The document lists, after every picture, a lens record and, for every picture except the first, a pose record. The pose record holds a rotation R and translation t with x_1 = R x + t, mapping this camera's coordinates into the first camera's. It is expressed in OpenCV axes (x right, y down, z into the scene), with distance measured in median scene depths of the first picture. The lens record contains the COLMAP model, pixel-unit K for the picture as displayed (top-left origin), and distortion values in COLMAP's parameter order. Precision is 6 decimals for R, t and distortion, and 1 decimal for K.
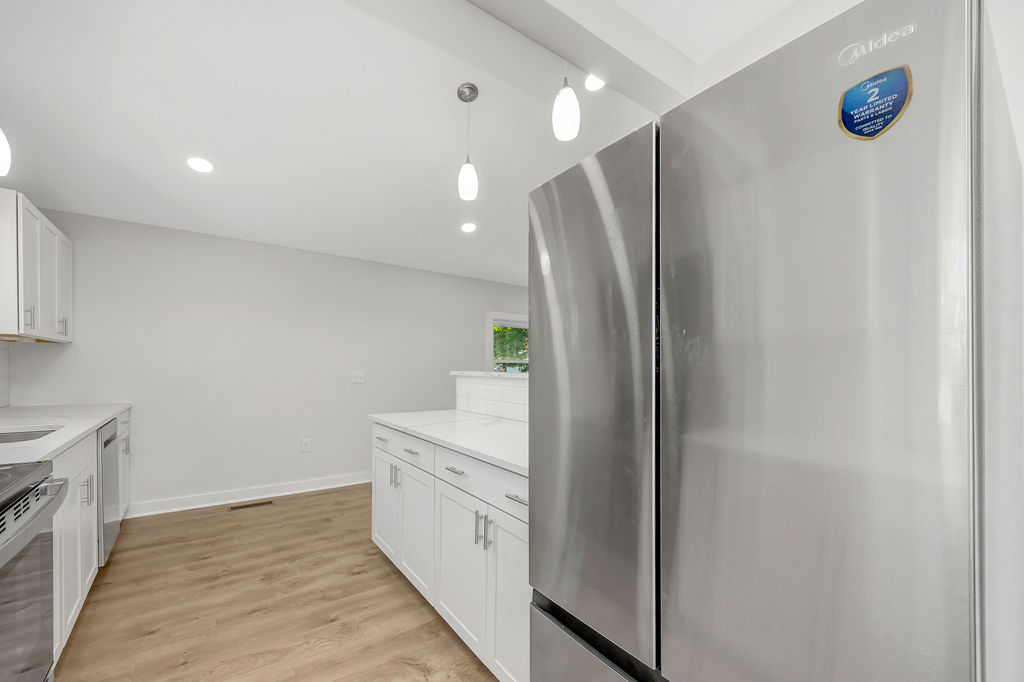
lens RADIAL K [[396.3, 0, 517.1], [0, 396.3, 372.0], [0, 0, 1]] dist [-0.009073, -0.000646]
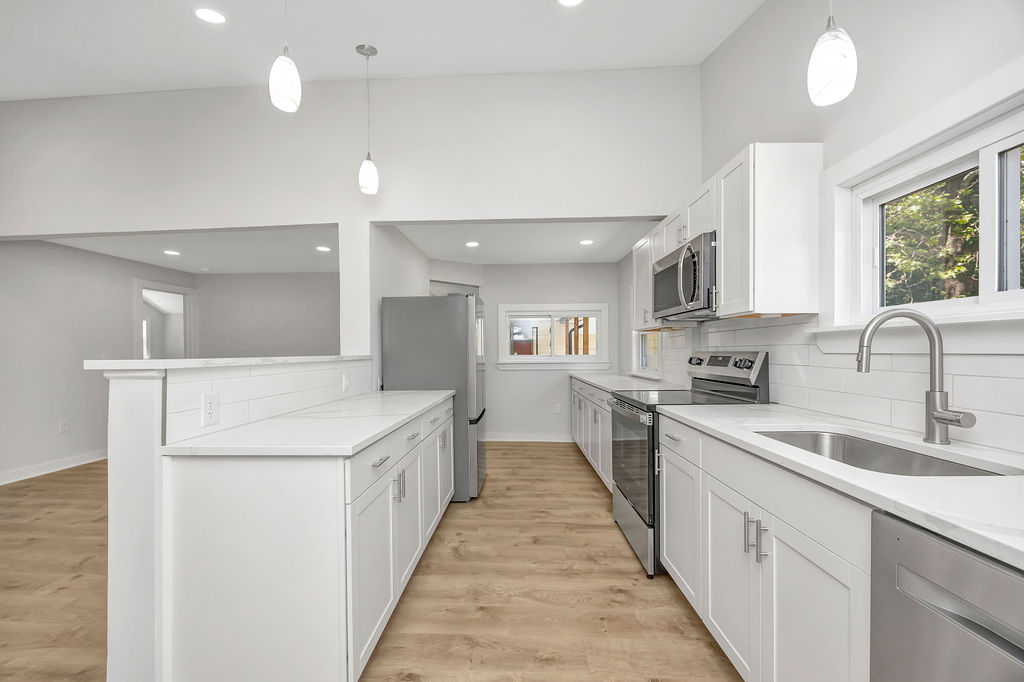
lens RADIAL K [[393.3, 0, 507.0], [0, 393.3, 352.7], [0, 0, 1]] dist [-0.001188, -0.000124]
pose [[-0.764299, -0.007123, 0.644823, -0.963851], [0.005439, 0.999832, 0.017491, -0.020991], [-0.644839, 0.016875, -0.764132, 1.429788]]
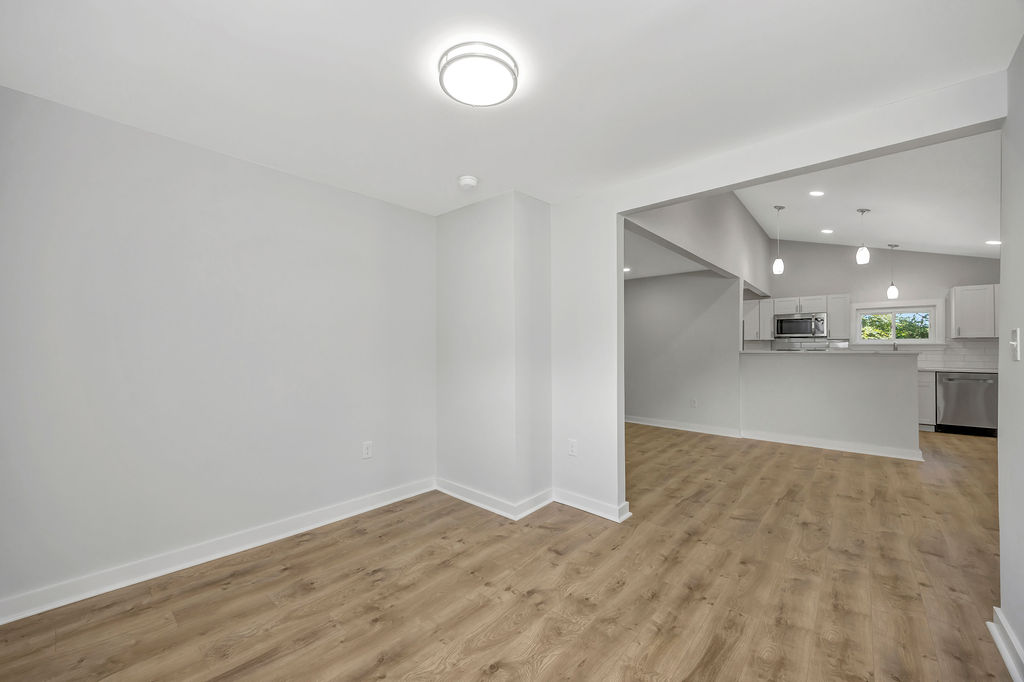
lens RADIAL K [[393.3, 0, 504.1], [0, 393.3, 352.9], [0, 0, 1]] dist [-0.001188, -0.000124]
pose [[-0.980380, -0.004928, -0.197054, 2.274199], [-0.008502, 0.999814, 0.017294, -0.011929], [0.196932, 0.018630, -0.980240, 2.876223]]
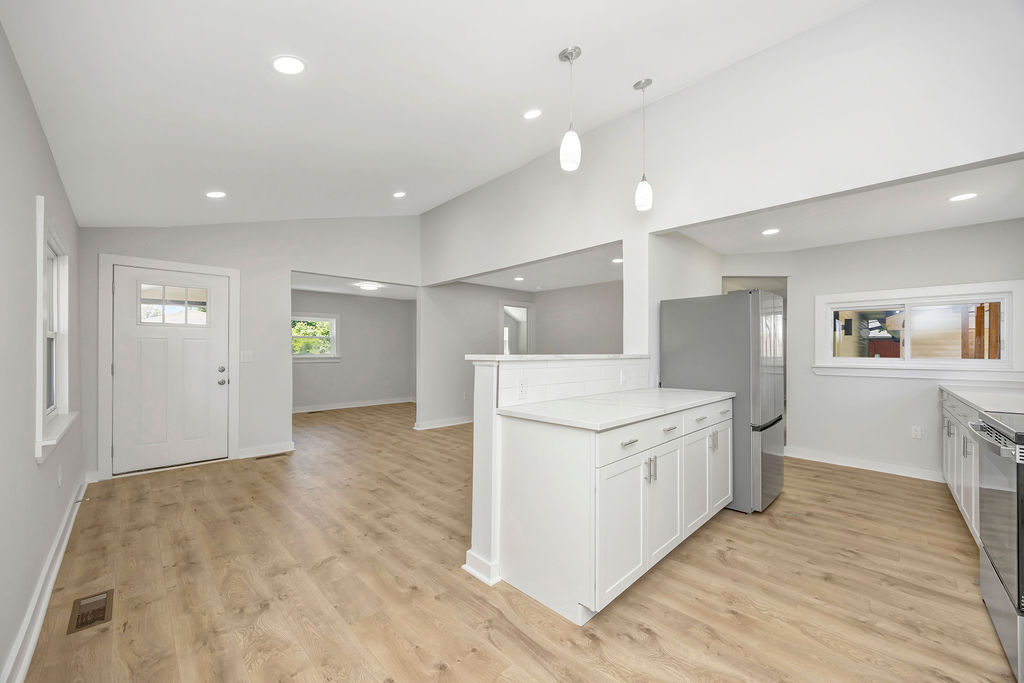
lens RADIAL K [[393.3, 0, 513.5], [0, 393.3, 349.9], [0, 0, 1]] dist [-0.001188, -0.000124]
pose [[-0.130281, -0.007648, 0.991448, -1.138431], [0.004038, 0.999958, 0.008244, -0.022647], [-0.991469, 0.005078, -0.130244, 1.397872]]
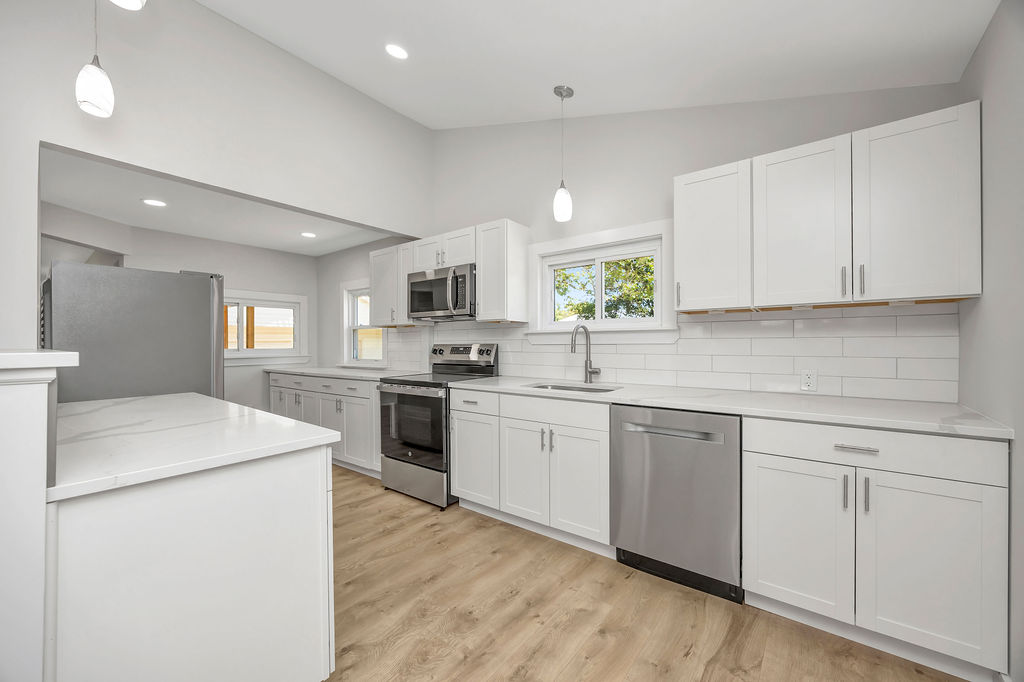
lens RADIAL K [[393.3, 0, 510.3], [0, 393.3, 344.8], [0, 0, 1]] dist [-0.001188, -0.000124]
pose [[-0.971261, -0.002337, -0.238007, -0.537114], [-0.005714, 0.999893, 0.013499, -0.020971], [0.237950, 0.014471, -0.971170, 1.779808]]
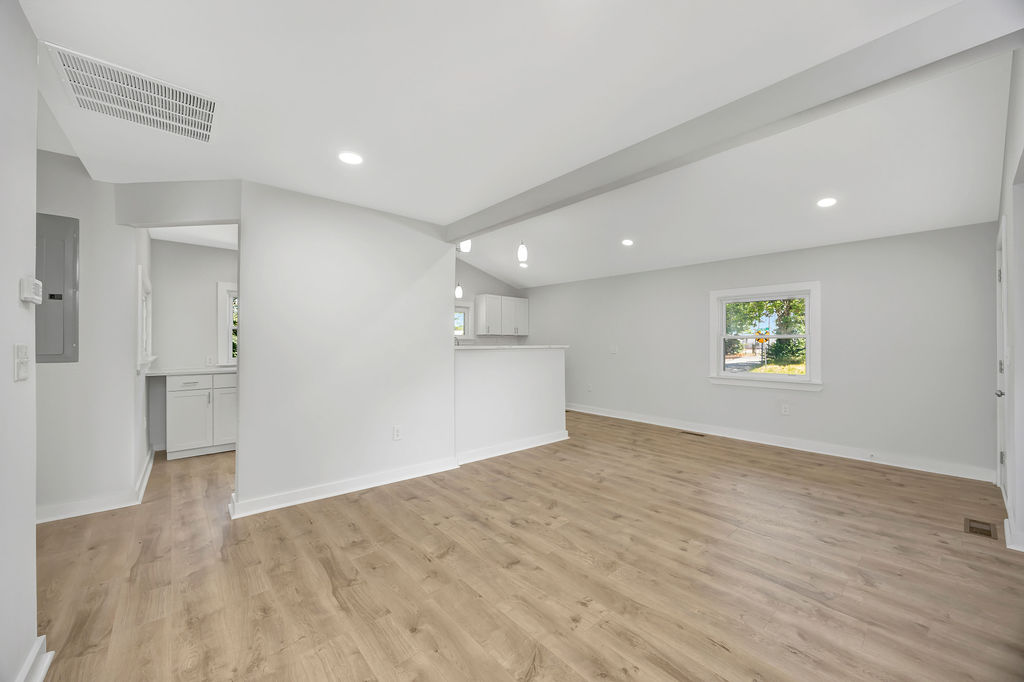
lens RADIAL K [[384.9, 0, 515.4], [0, 384.9, 338.2], [0, 0, 1]] dist [0.003369, -0.001255]
pose [[0.083744, -0.026495, -0.996135, 2.102968], [-0.008074, 0.999596, -0.027266, 0.013192], [0.996455, 0.010326, 0.083497, 0.884571]]
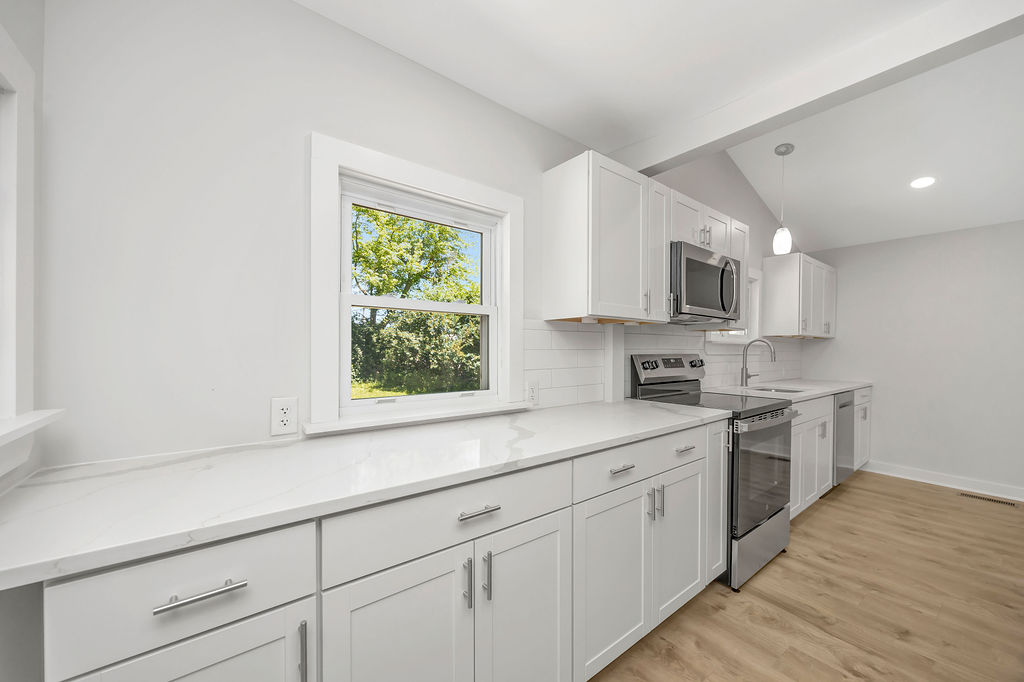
lens RADIAL K [[393.3, 0, 523.1], [0, 393.3, 355.5], [0, 0, 1]] dist [-0.001188, -0.000124]
pose [[-0.004136, 0.002627, -0.999988, 0.445820], [-0.014932, 0.999885, 0.002689, 0.004979], [0.999880, 0.014943, -0.004096, -0.203351]]
